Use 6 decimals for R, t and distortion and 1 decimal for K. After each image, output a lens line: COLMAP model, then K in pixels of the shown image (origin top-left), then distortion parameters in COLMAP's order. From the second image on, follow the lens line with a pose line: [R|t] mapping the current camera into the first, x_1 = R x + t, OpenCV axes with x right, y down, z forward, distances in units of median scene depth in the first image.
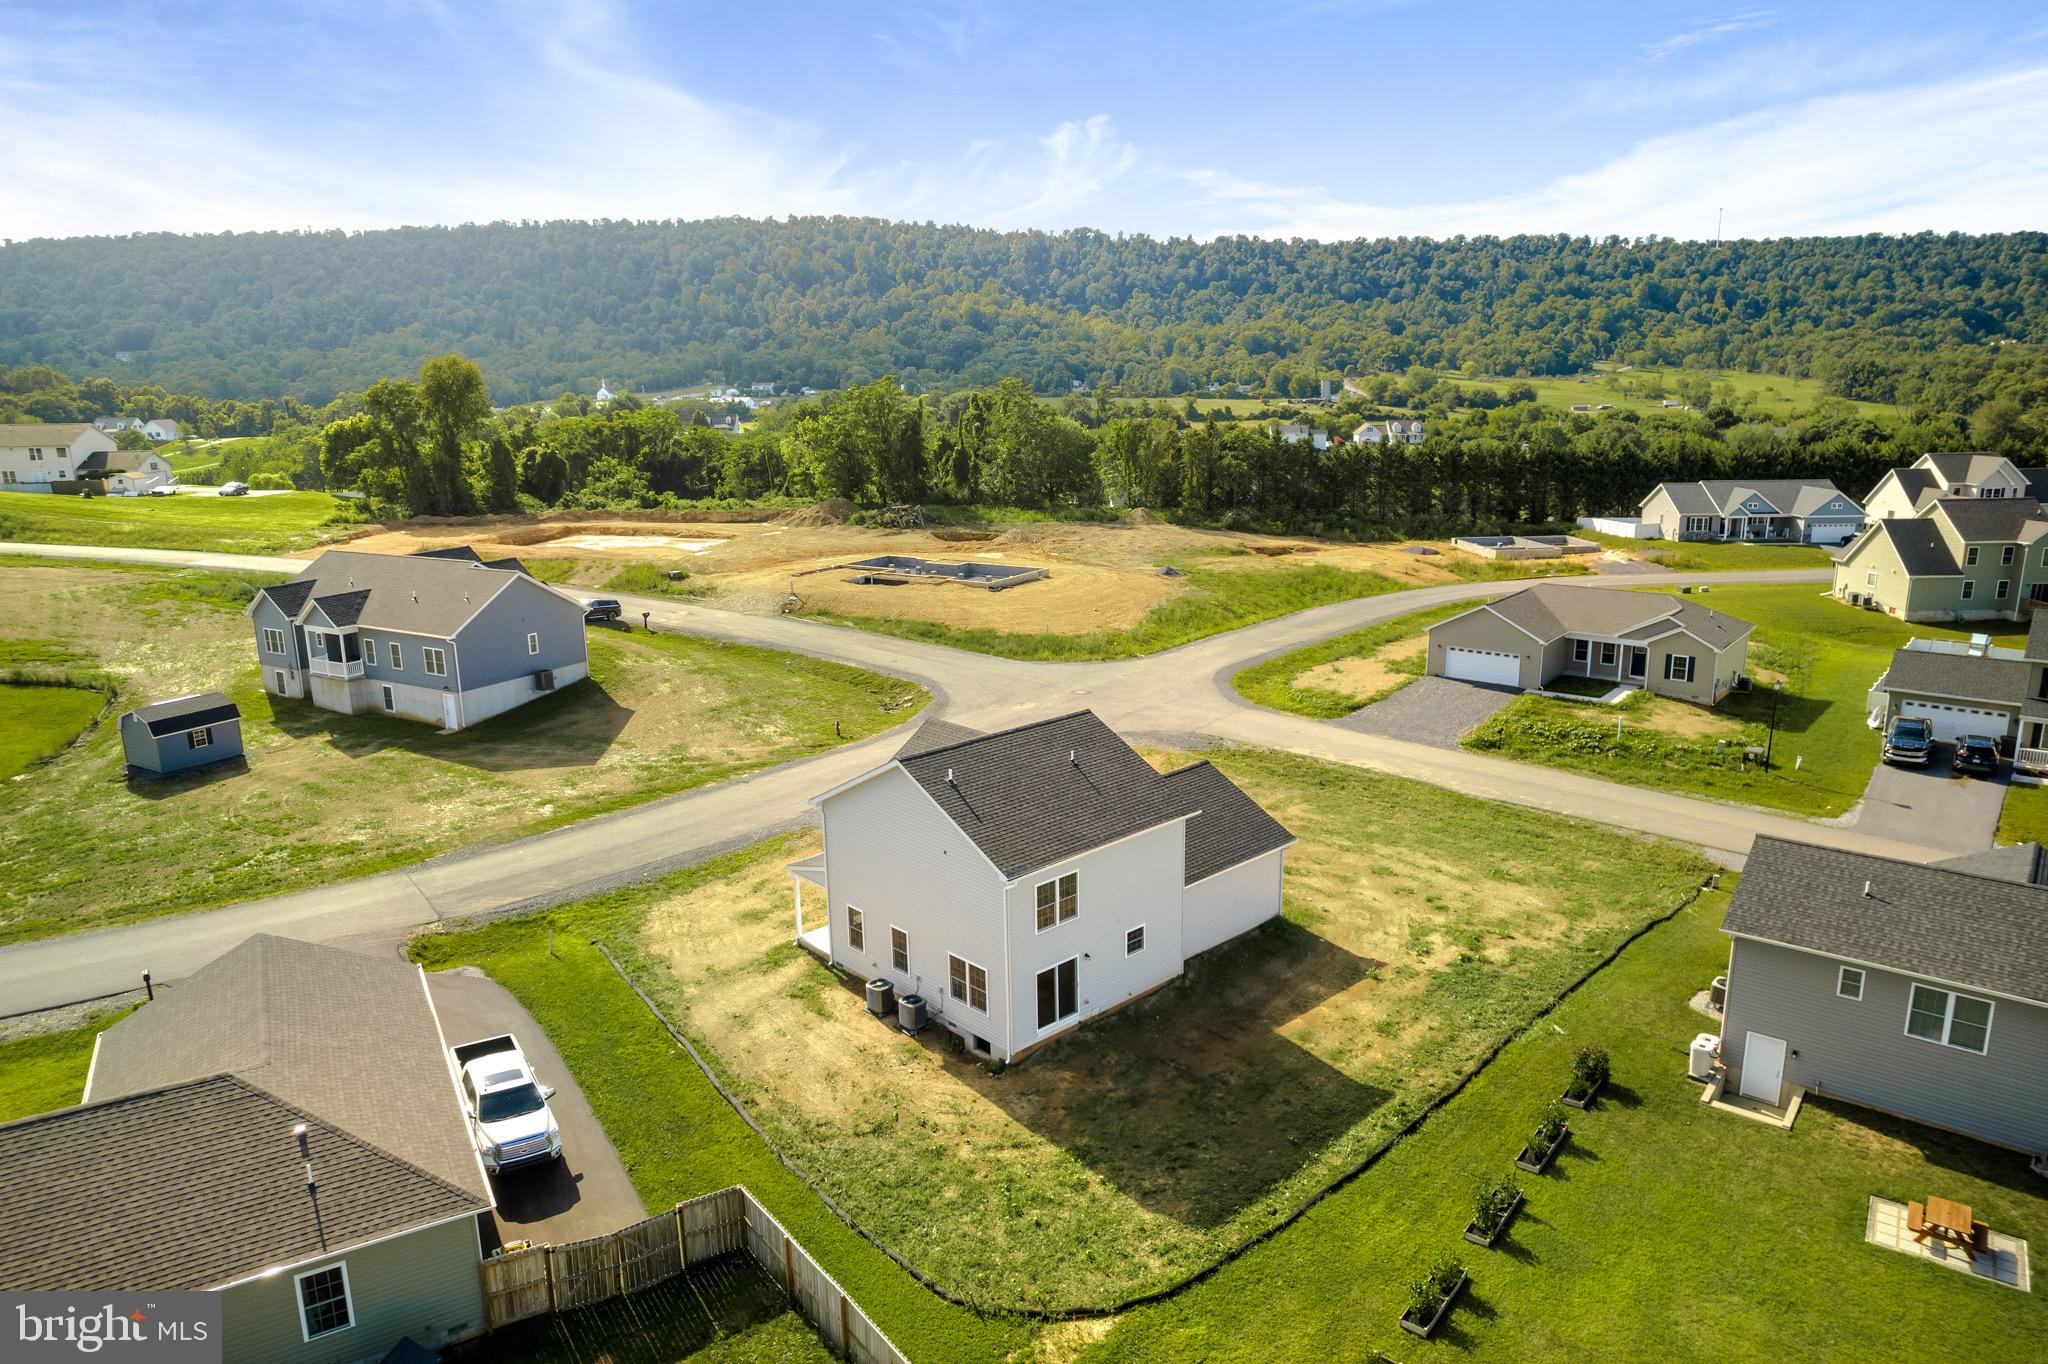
lens RADIAL K [[1328.3, 0, 1031.5], [0, 1328.3, 686.1], [0, 0, 1]] dist [-0.072448, 0.061025]
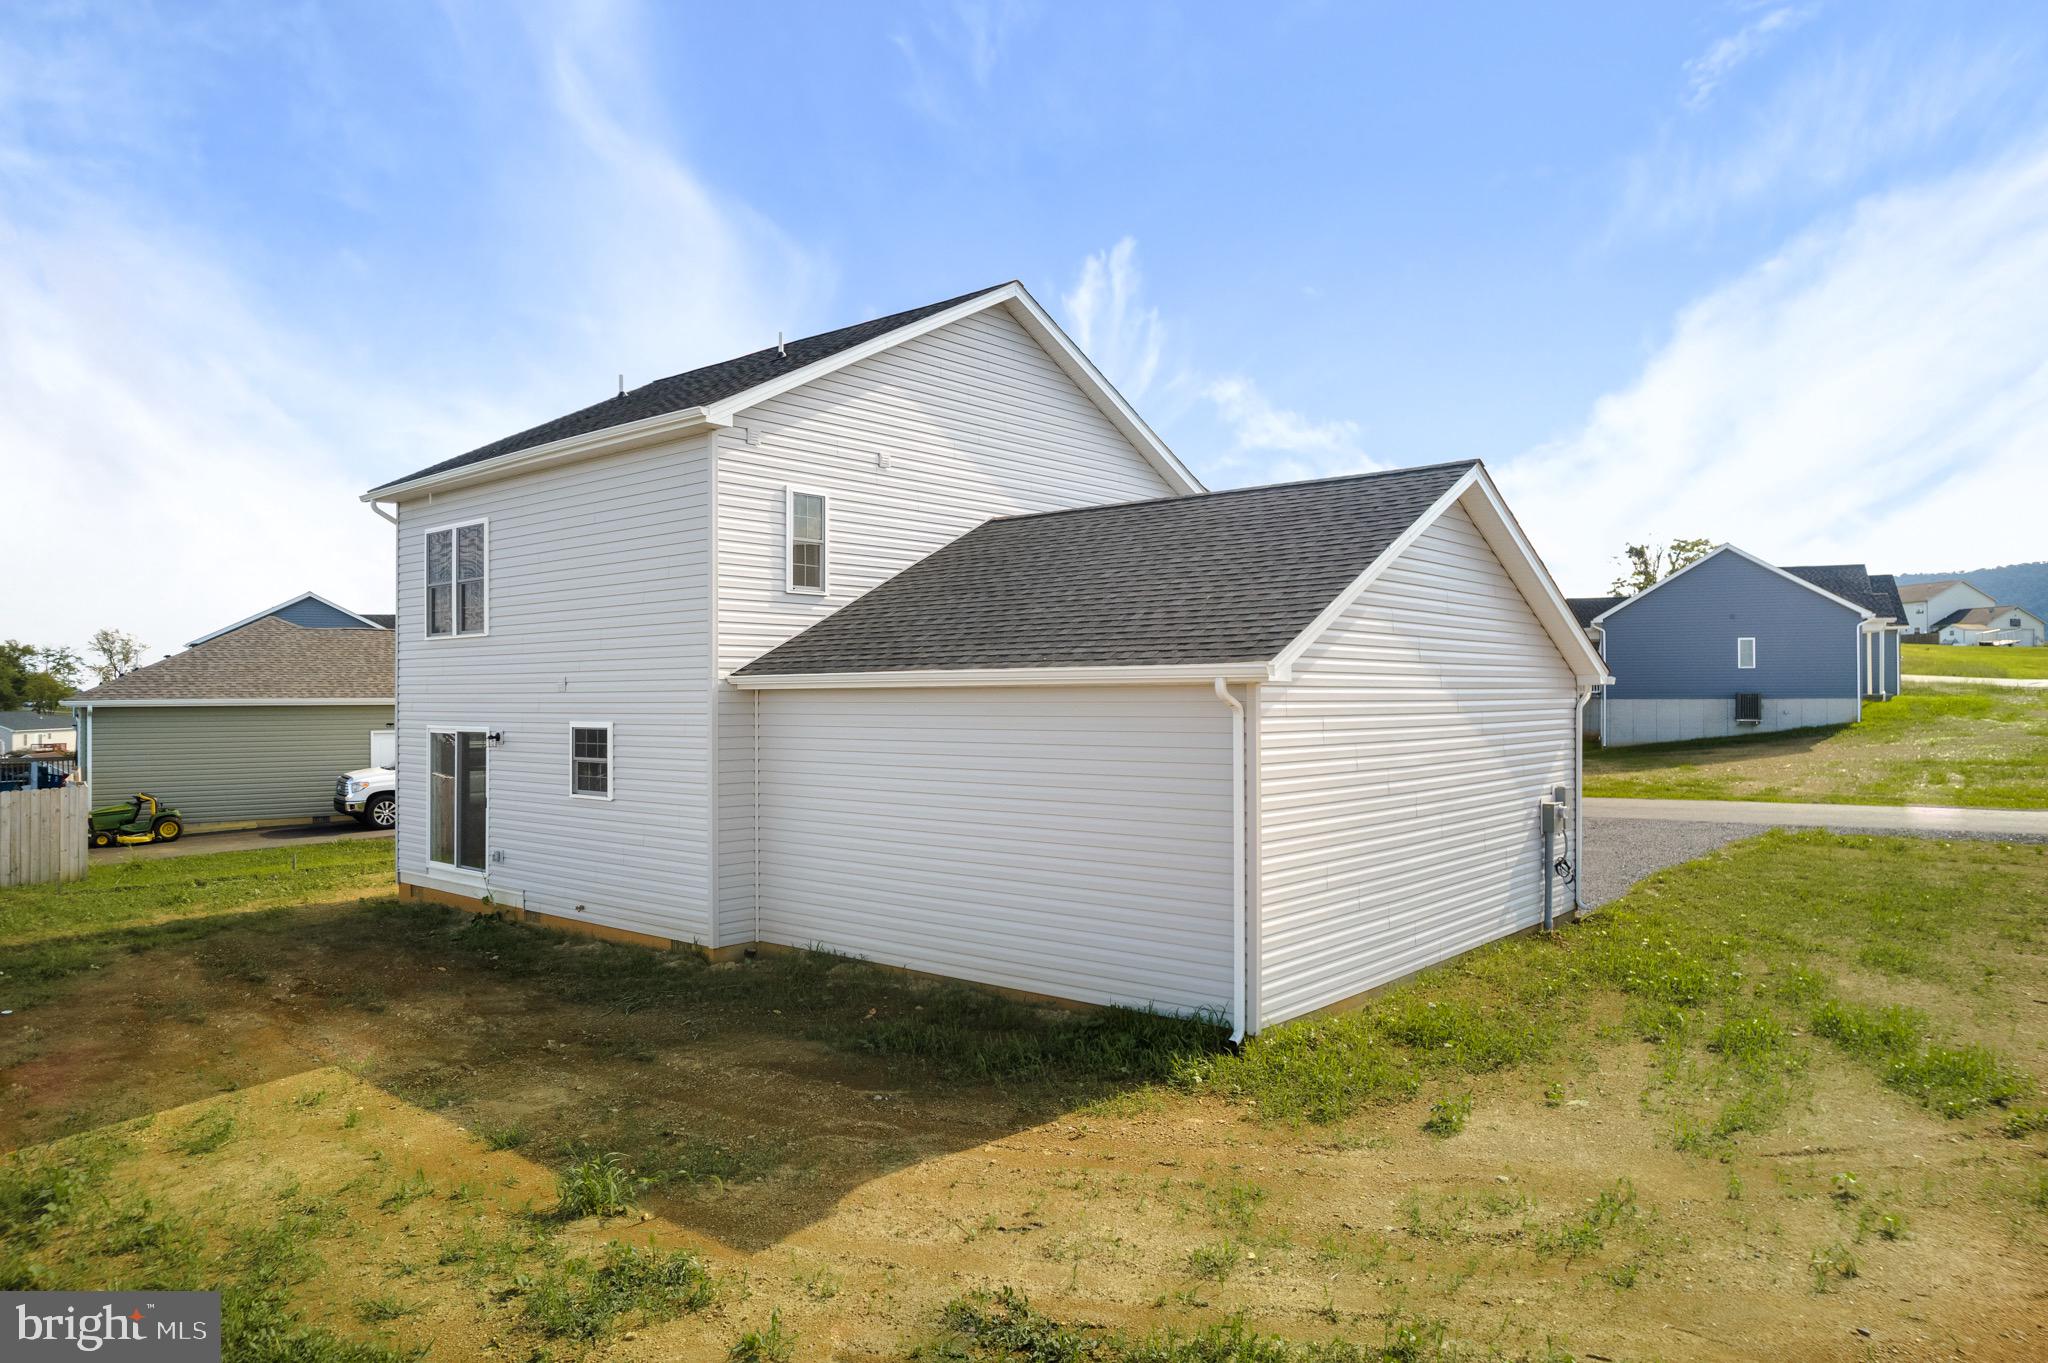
lens RADIAL K [[1328.3, 0, 1031.5], [0, 1328.3, 685.6], [0, 0, 1]] dist [-0.072448, 0.061025]
pose [[0.110792, 0.005713, -0.993827, 0.295334], [-0.232540, 0.972374, -0.020334, 0.095636], [0.966256, 0.233357, 0.109060, 0.685356]]
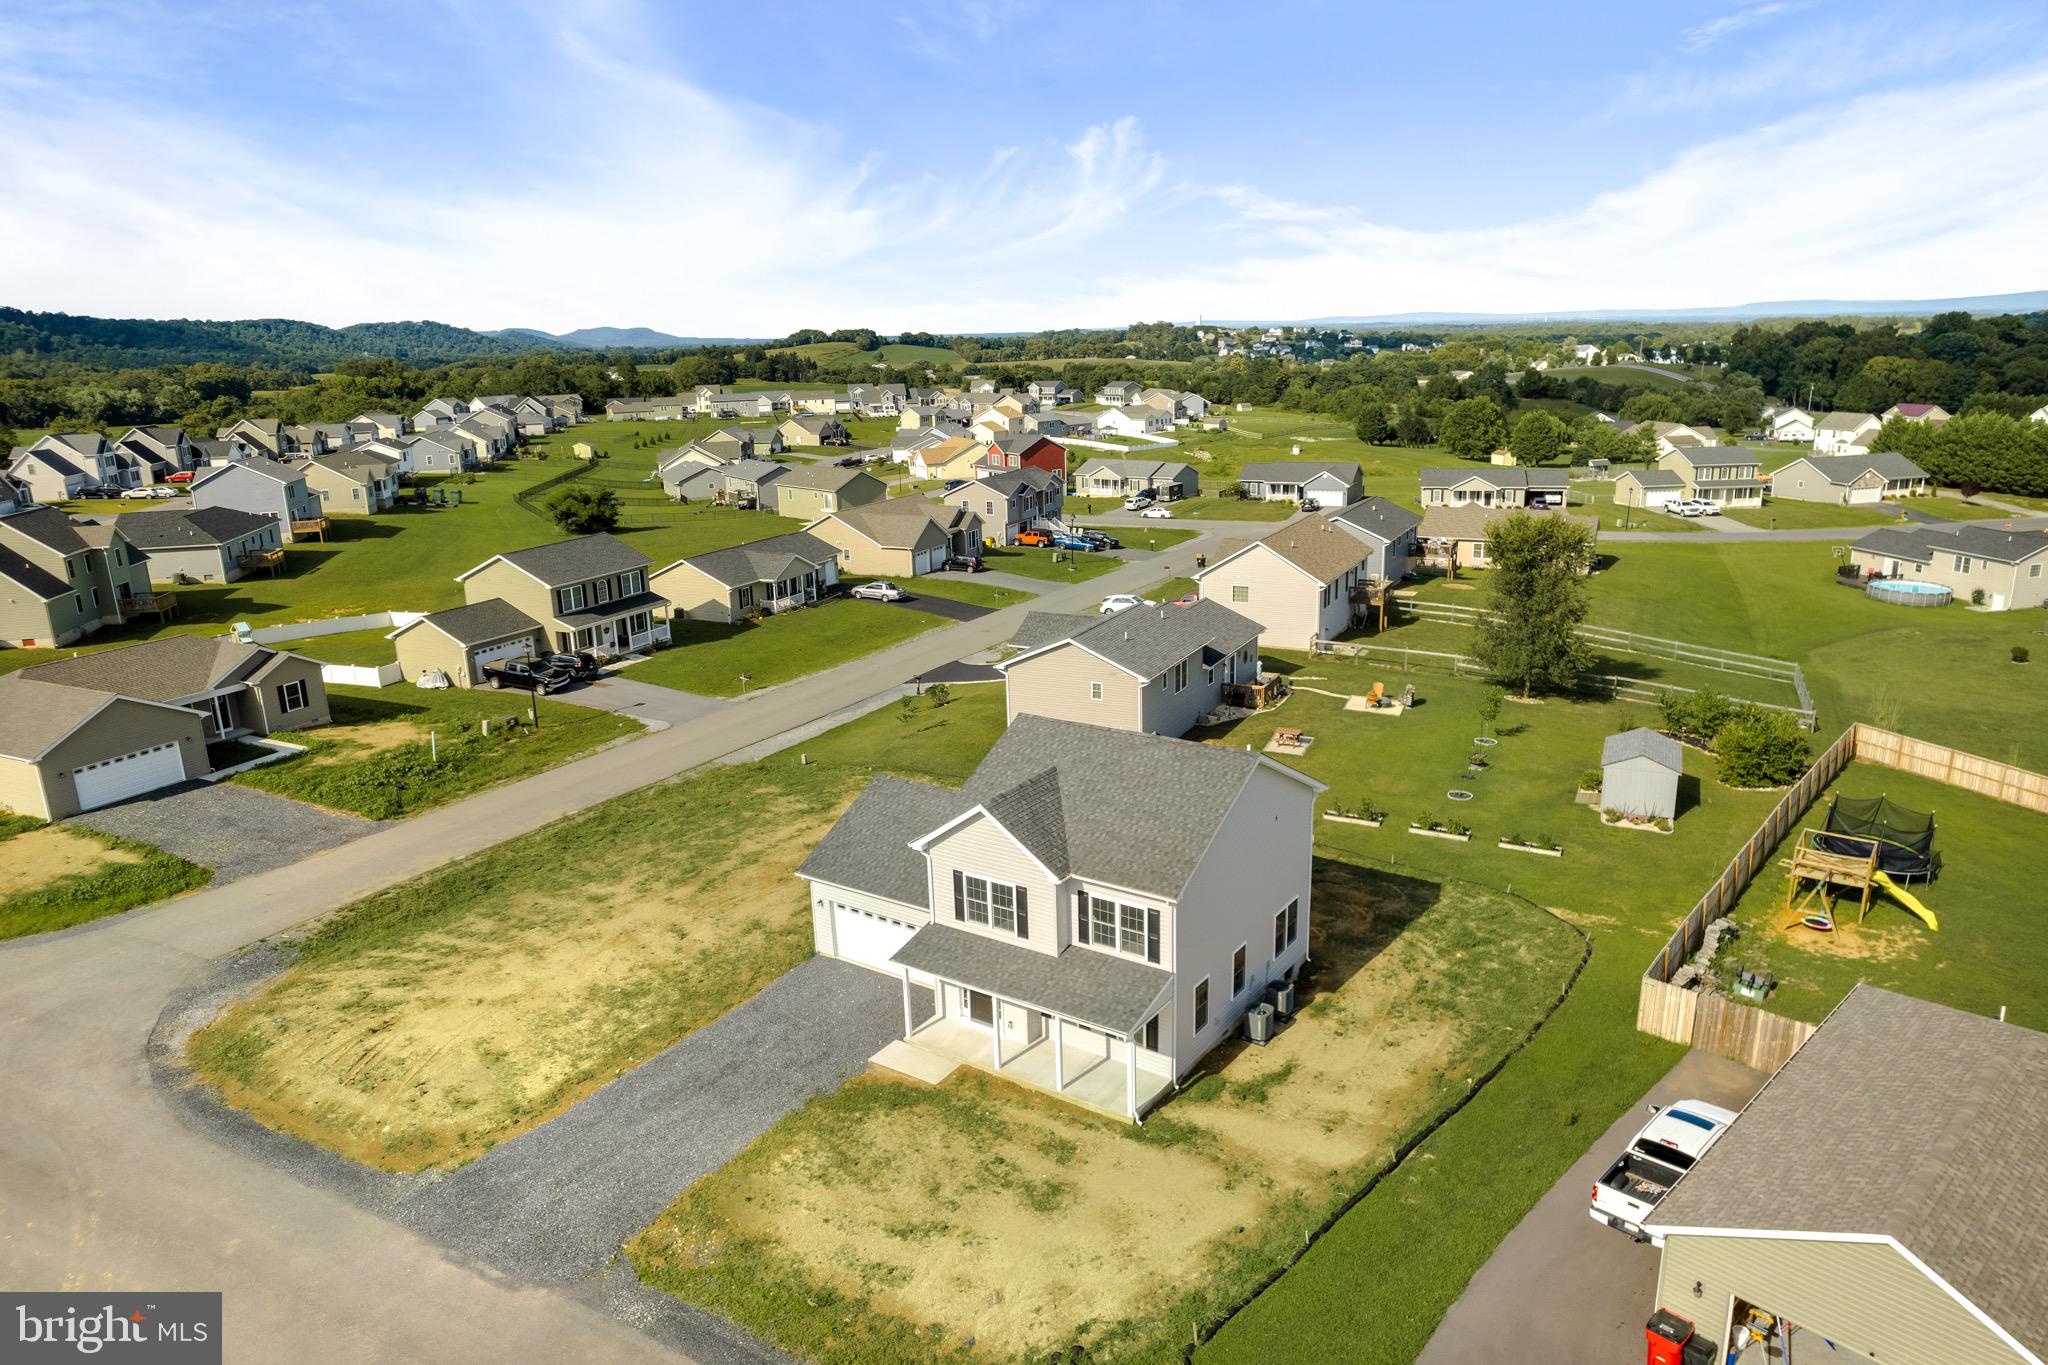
lens RADIAL K [[1328.3, 0, 1031.5], [0, 1328.3, 686.6], [0, 0, 1]] dist [-0.072448, 0.061025]
pose [[-0.206678, -0.237926, 0.949039, -0.570898], [0.257048, 0.922704, 0.287303, -0.180525], [-0.944039, 0.303328, -0.129544, 0.766035]]
